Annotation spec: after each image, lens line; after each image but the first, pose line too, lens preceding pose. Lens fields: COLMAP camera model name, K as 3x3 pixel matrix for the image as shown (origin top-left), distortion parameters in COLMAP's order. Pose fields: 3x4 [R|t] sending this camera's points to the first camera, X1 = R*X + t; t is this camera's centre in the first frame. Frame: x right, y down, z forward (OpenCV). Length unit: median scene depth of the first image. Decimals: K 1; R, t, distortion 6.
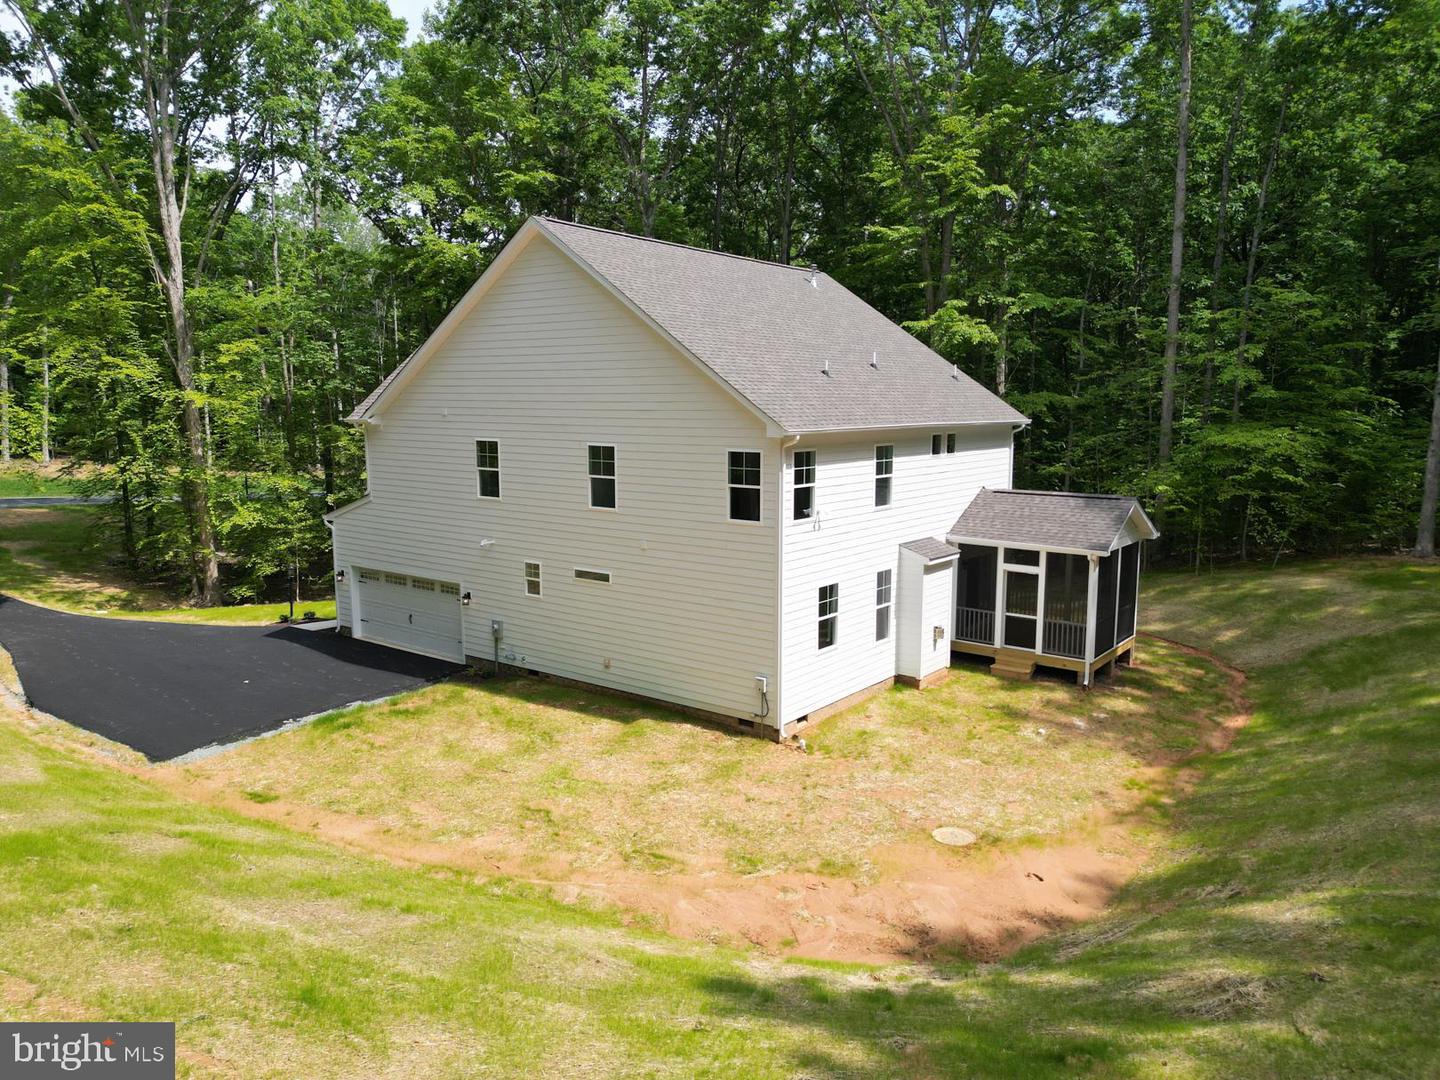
lens RADIAL K [[1007.1, 0, 725.9], [0, 1007.1, 535.2], [0, 0, 1]] dist [0.086872, -0.097225]
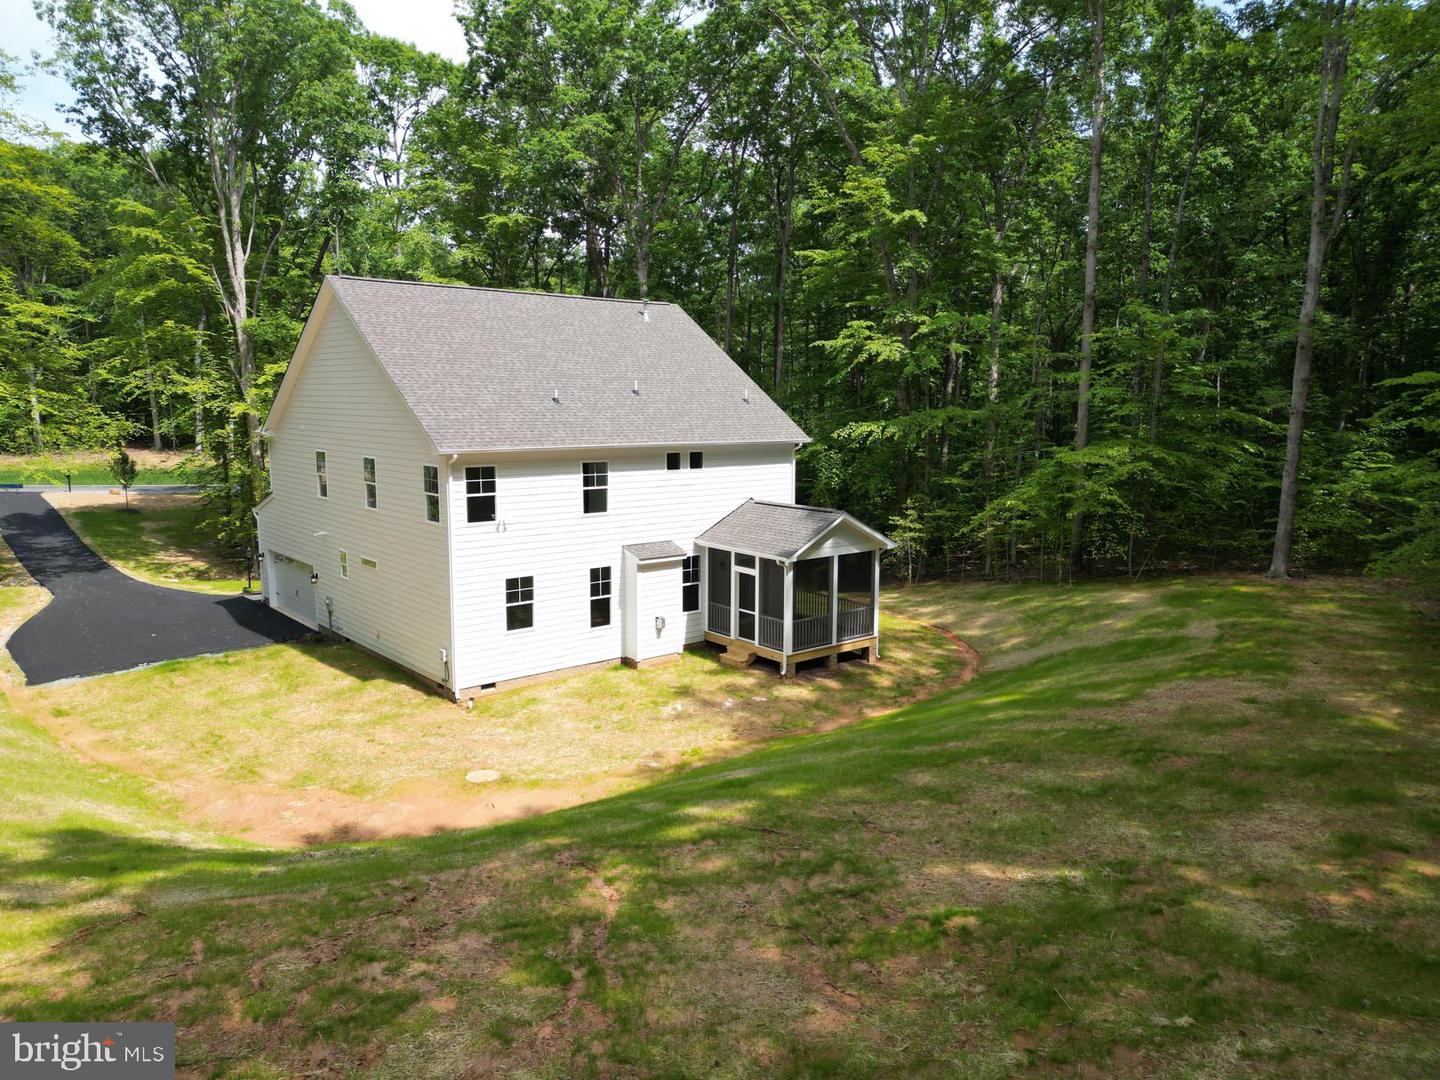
lens RADIAL K [[1007.1, 0, 725.9], [0, 1007.1, 535.2], [0, 0, 1]] dist [0.086872, -0.097225]
pose [[0.975896, 0.030830, -0.216046, 0.551004], [-0.030033, 0.999525, 0.006974, -0.015384], [0.216158, -0.000317, 0.976358, -0.120322]]
